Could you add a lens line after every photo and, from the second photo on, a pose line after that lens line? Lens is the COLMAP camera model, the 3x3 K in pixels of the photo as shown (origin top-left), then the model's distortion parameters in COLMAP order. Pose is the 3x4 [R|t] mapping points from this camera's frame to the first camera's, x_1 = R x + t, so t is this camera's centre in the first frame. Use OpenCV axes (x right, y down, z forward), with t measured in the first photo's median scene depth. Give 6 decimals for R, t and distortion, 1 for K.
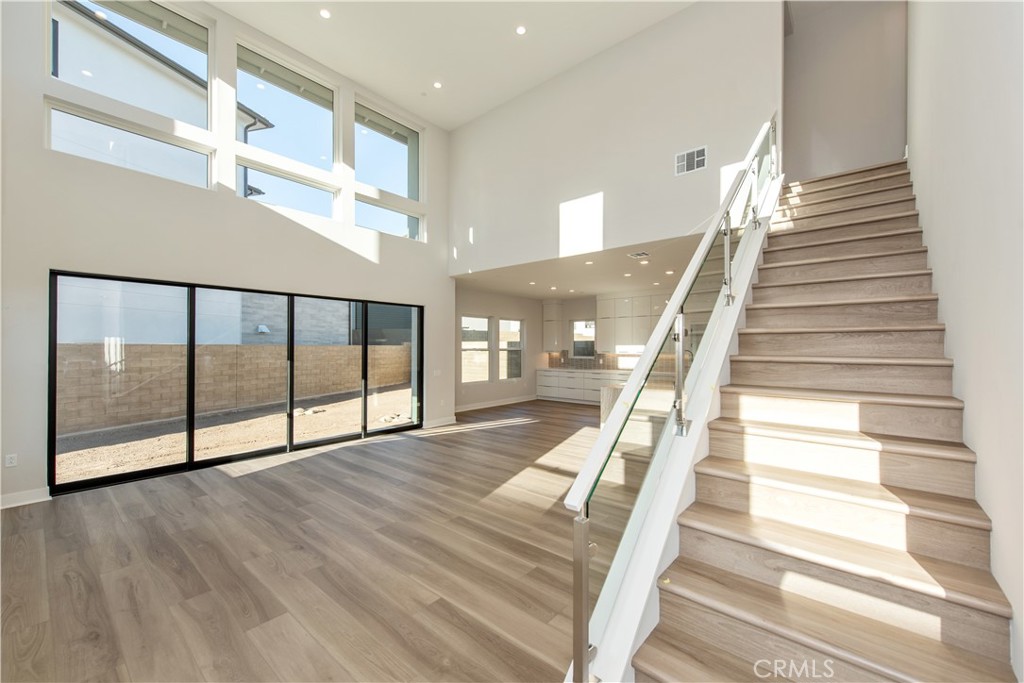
lens RADIAL K [[406.7, 0, 513.8], [0, 406.7, 344.8], [0, 0, 1]] dist [0.011121, -0.001244]
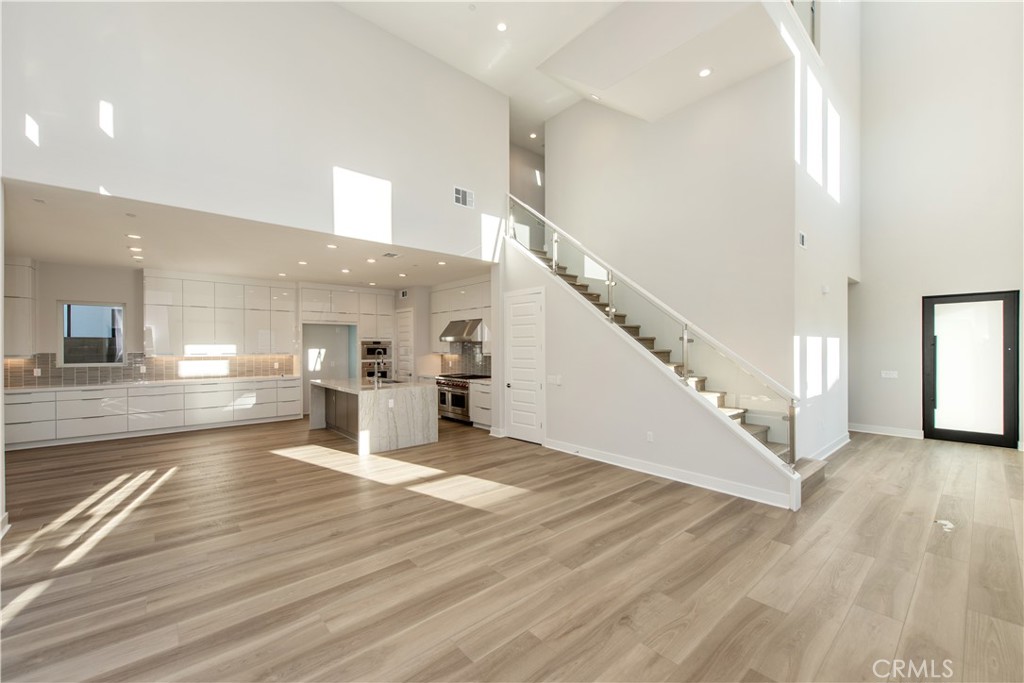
lens RADIAL K [[406.7, 0, 513.4], [0, 406.7, 345.6], [0, 0, 1]] dist [0.011121, -0.001244]
pose [[0.149241, -0.000912, 0.988800, -0.898118], [-0.000927, 0.999999, 0.001062, 0.002938], [-0.988800, -0.001075, 0.149240, 0.765805]]
